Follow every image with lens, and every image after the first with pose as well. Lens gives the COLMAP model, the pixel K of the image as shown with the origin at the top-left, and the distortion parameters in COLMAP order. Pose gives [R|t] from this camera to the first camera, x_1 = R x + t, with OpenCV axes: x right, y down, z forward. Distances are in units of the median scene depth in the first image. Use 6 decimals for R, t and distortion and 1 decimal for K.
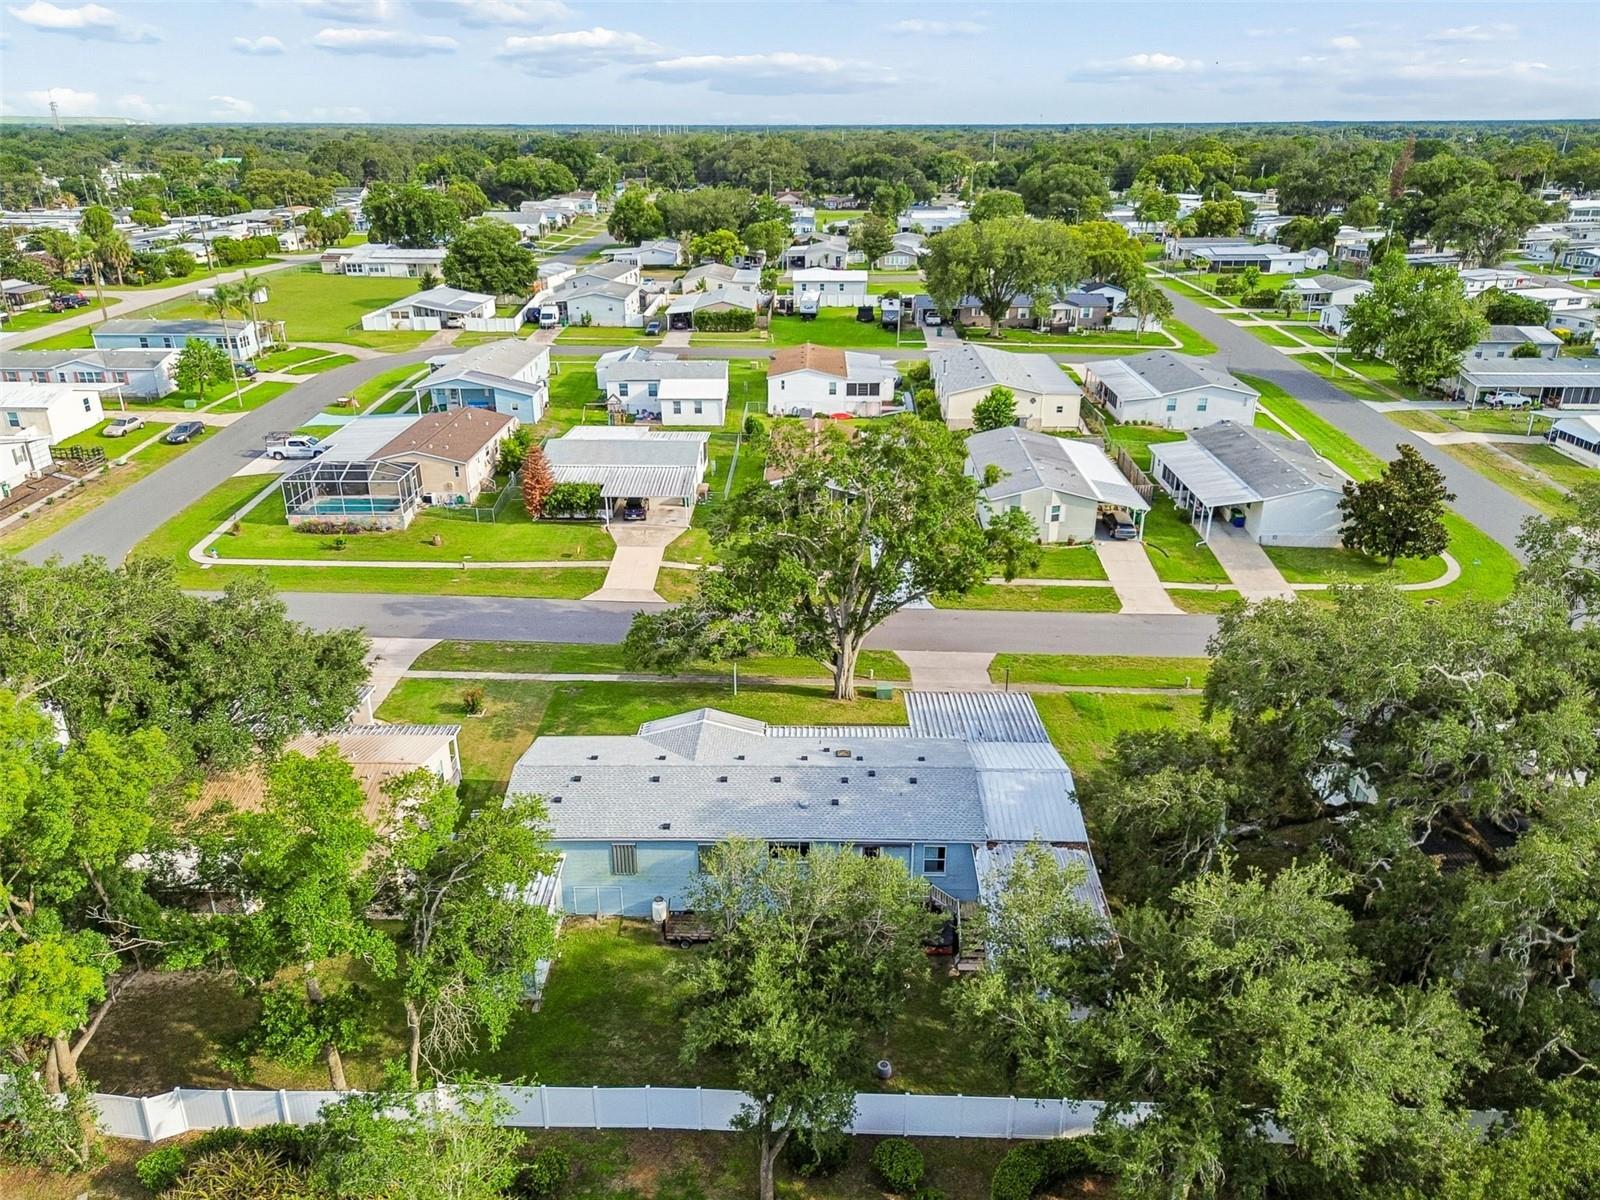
lens RADIAL K [[1143.9, 0, 803.8], [0, 1143.9, 609.4], [0, 0, 1]] dist [0.072736, -0.070400]
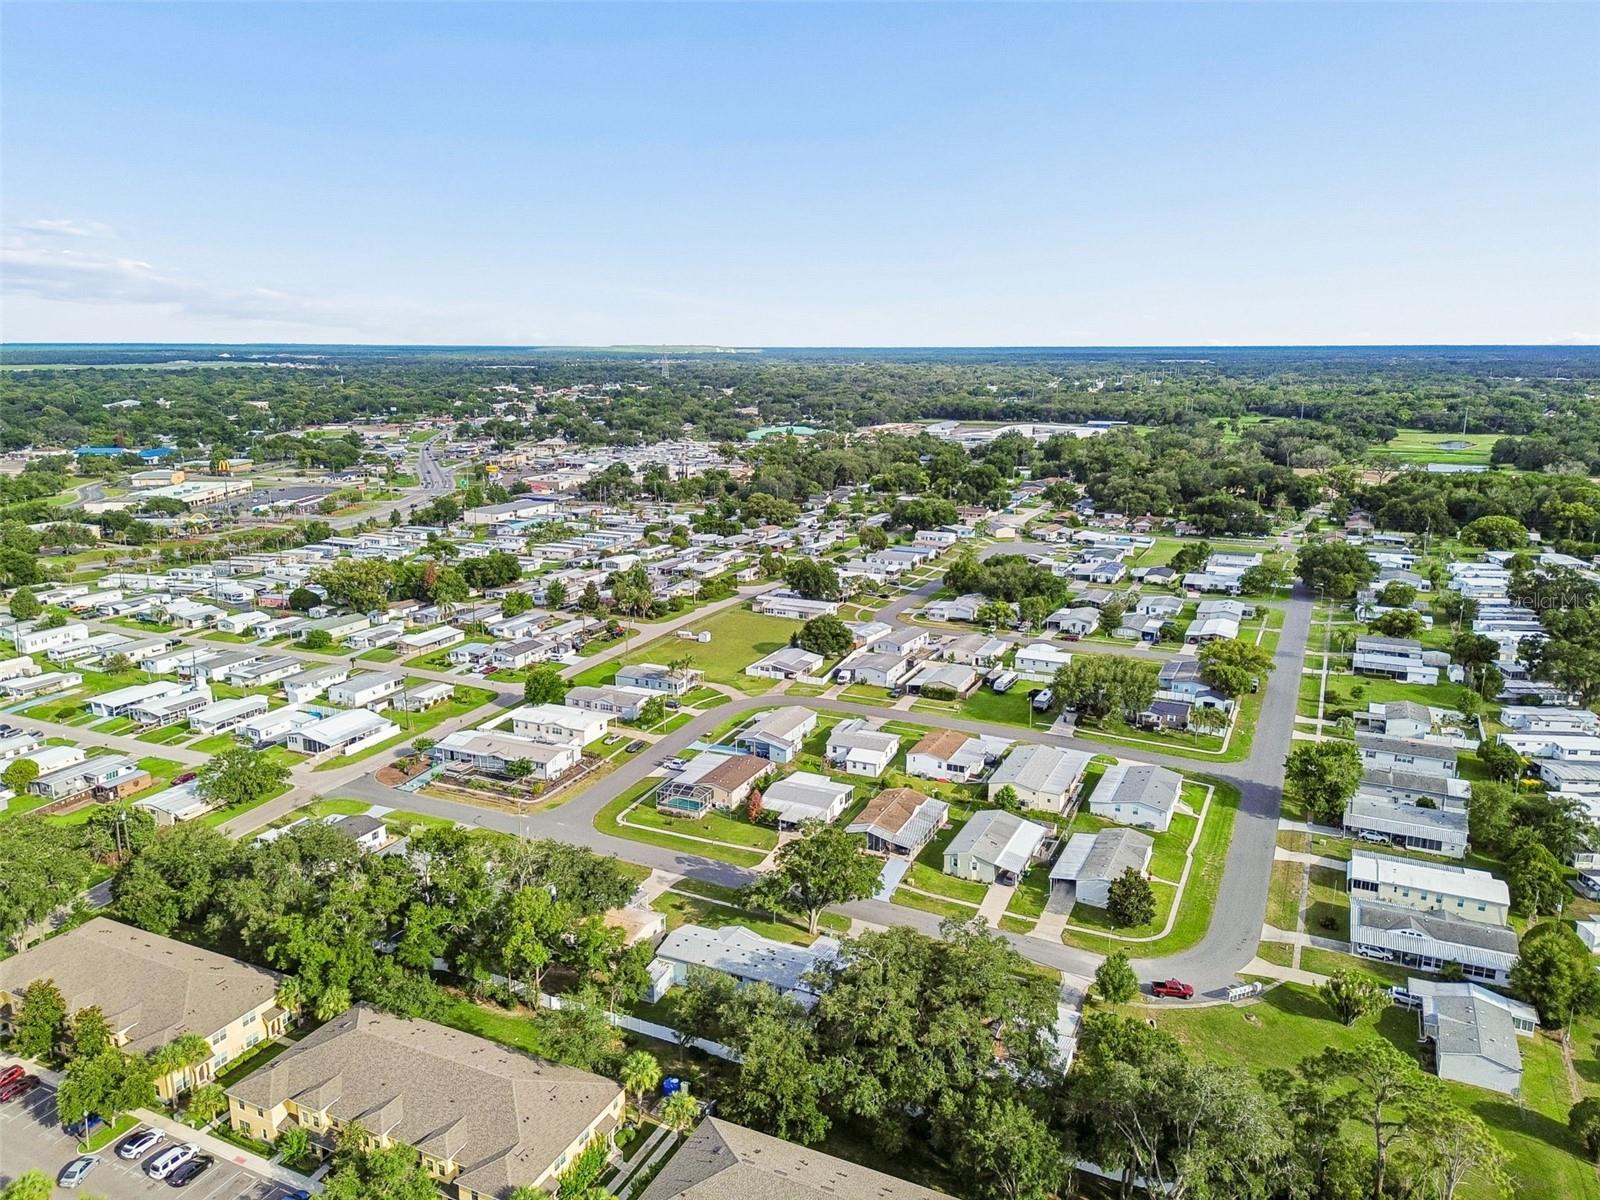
lens RADIAL K [[1140.7, 0, 801.3], [0, 1140.7, 607.2], [0, 0, 1]] dist [0.095525, -0.114199]
pose [[0.912125, 0.095696, -0.398585, 0.523192], [-0.162258, 0.977235, -0.136688, -0.150550], [0.376431, 0.189350, 0.906888, -0.790858]]
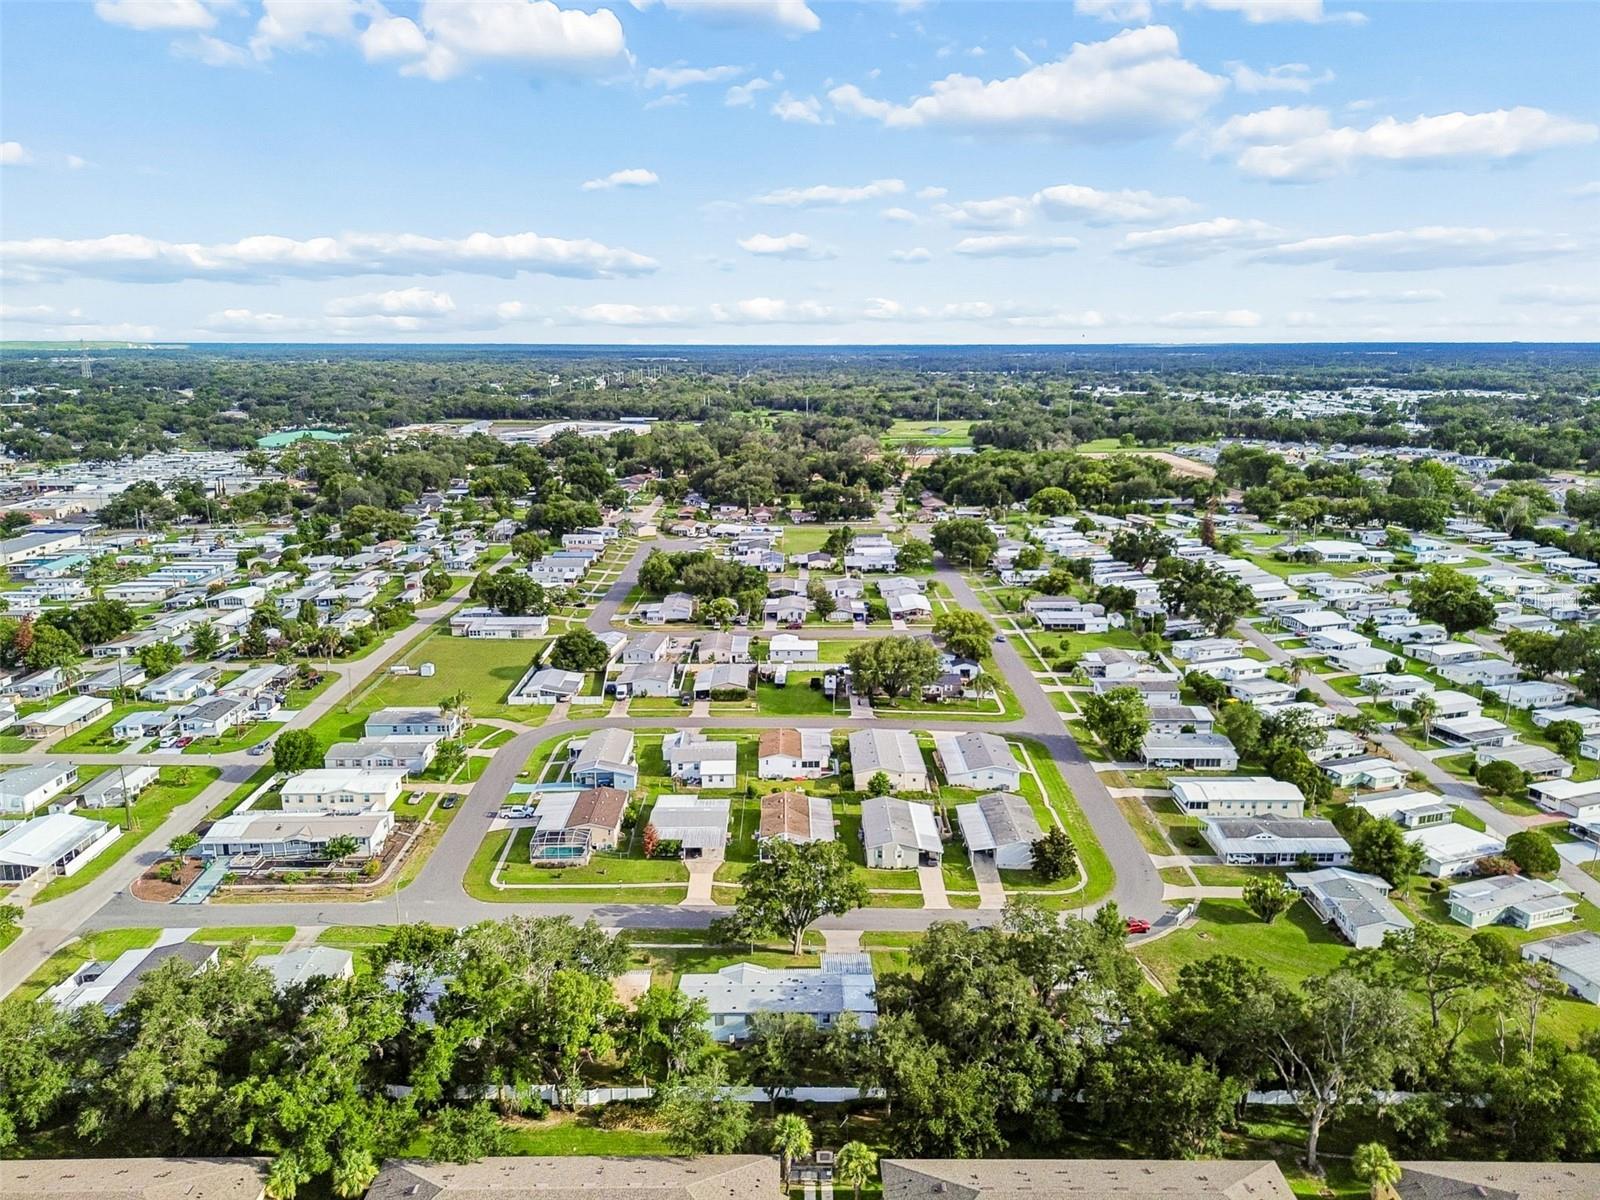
lens RADIAL K [[1143.9, 0, 803.8], [0, 1143.9, 609.4], [0, 0, 1]] dist [0.072736, -0.070400]
pose [[0.999634, -0.004511, 0.026678, -0.007109], [0.008913, 0.985870, -0.167277, -0.128024], [-0.025546, 0.167453, 0.985549, -0.835701]]
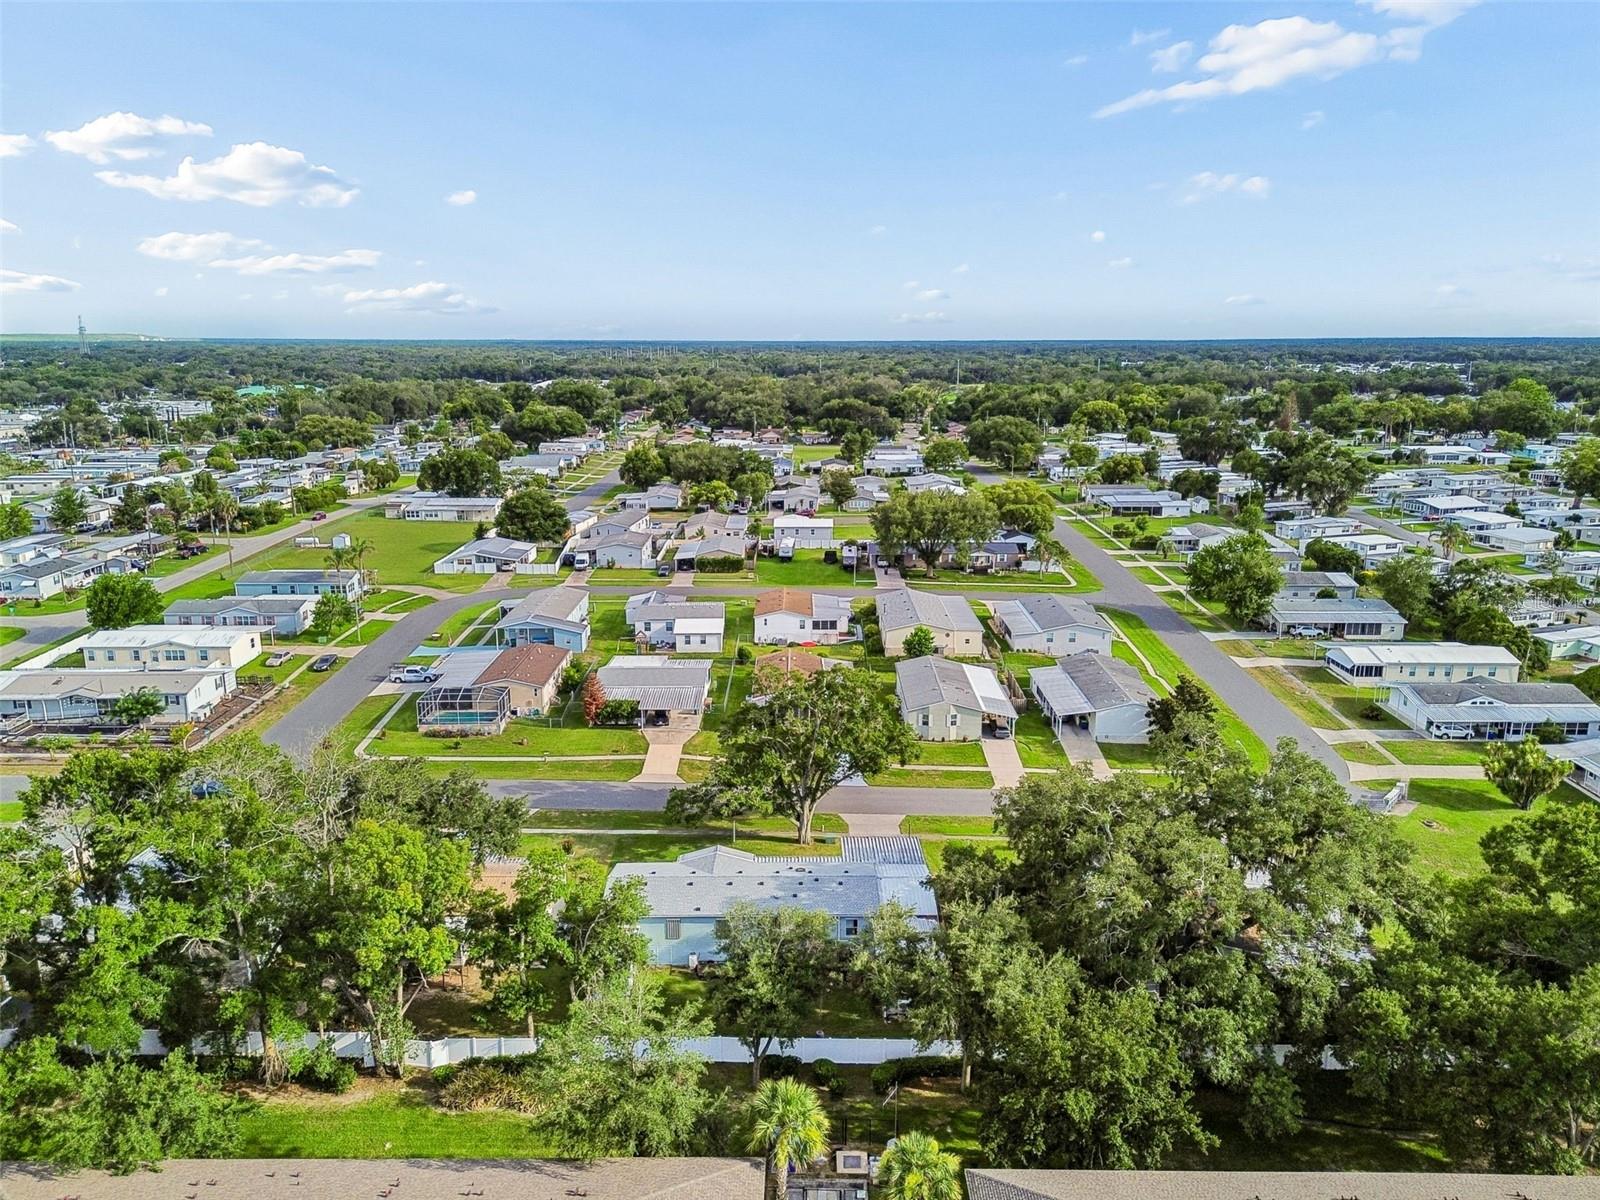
lens RADIAL K [[1143.9, 0, 803.8], [0, 1143.9, 609.4], [0, 0, 1]] dist [0.072736, -0.070400]
pose [[0.999876, -0.003032, 0.015455, 0.006257], [0.005551, 0.986168, -0.165653, 0.012325], [-0.014739, 0.165718, 0.986063, -0.323801]]
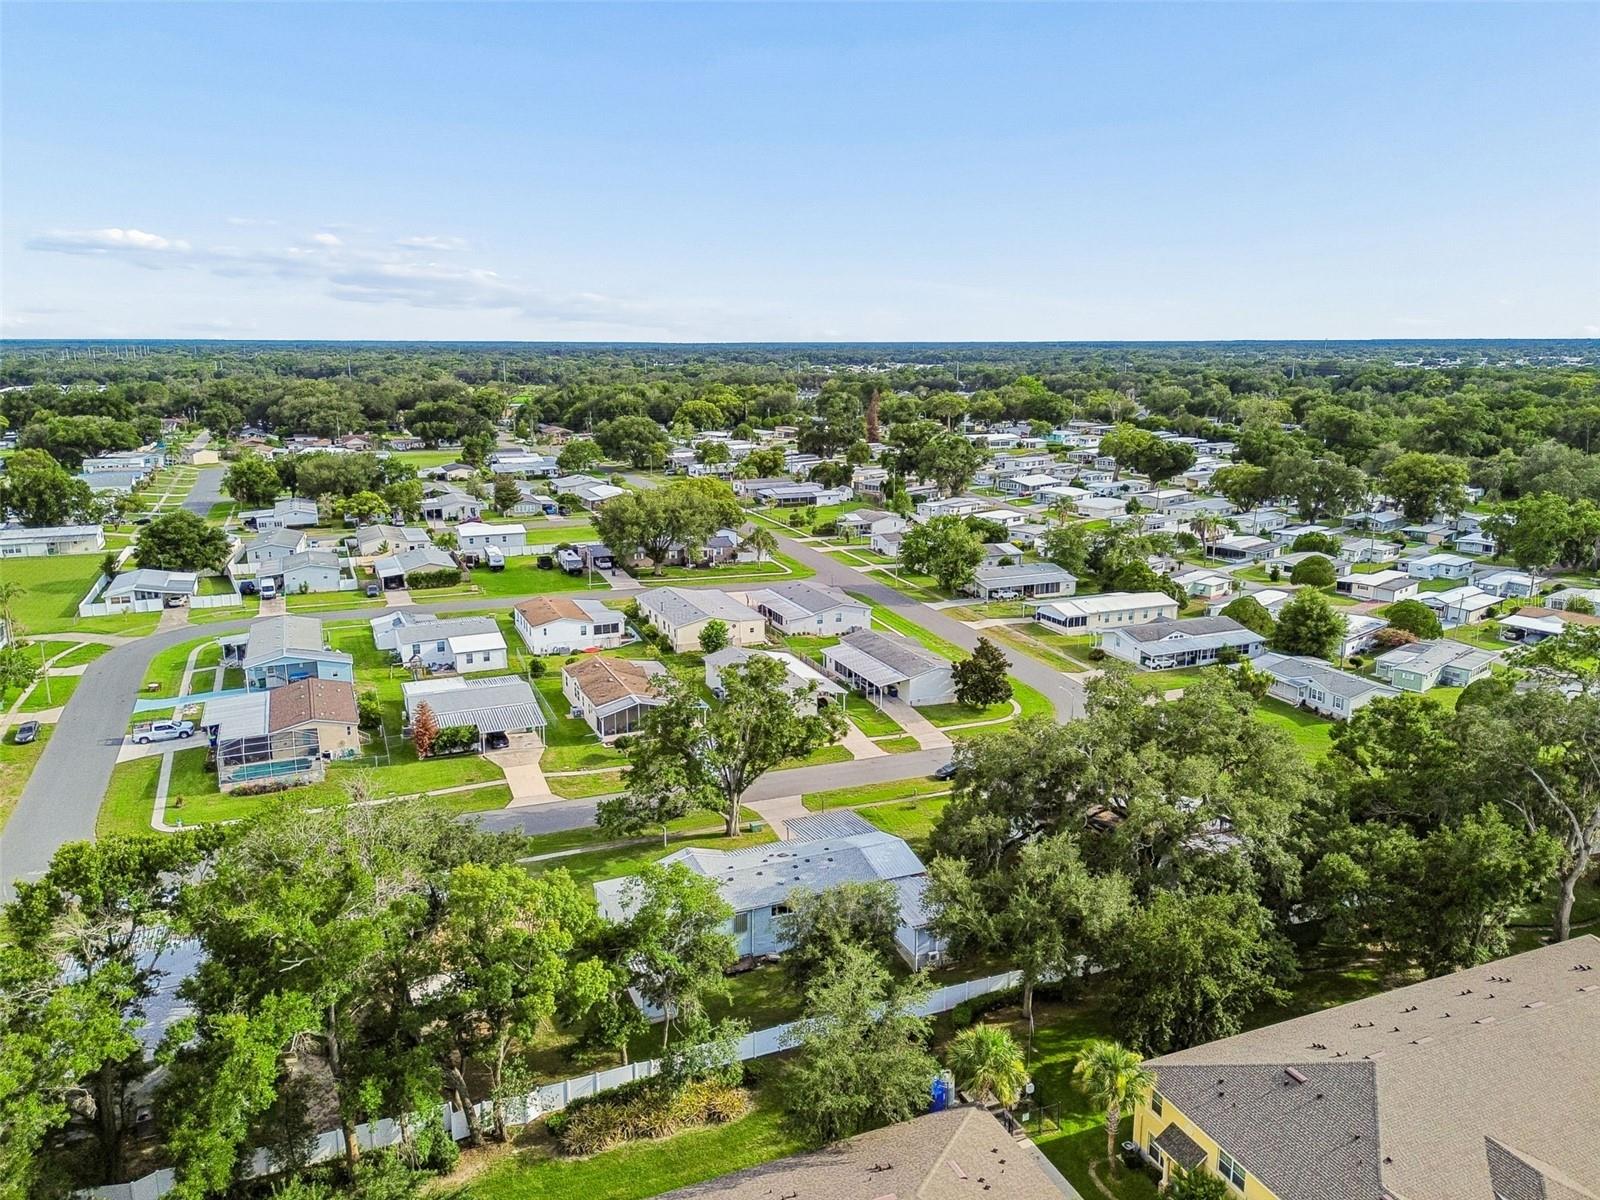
lens RADIAL K [[1140.7, 0, 801.3], [0, 1140.7, 607.2], [0, 0, 1]] dist [0.095525, -0.114199]
pose [[0.912640, -0.092398, 0.398184, -0.263485], [0.158215, 0.978039, -0.135677, -0.000487], [-0.376903, 0.186823, 0.907216, -0.290000]]
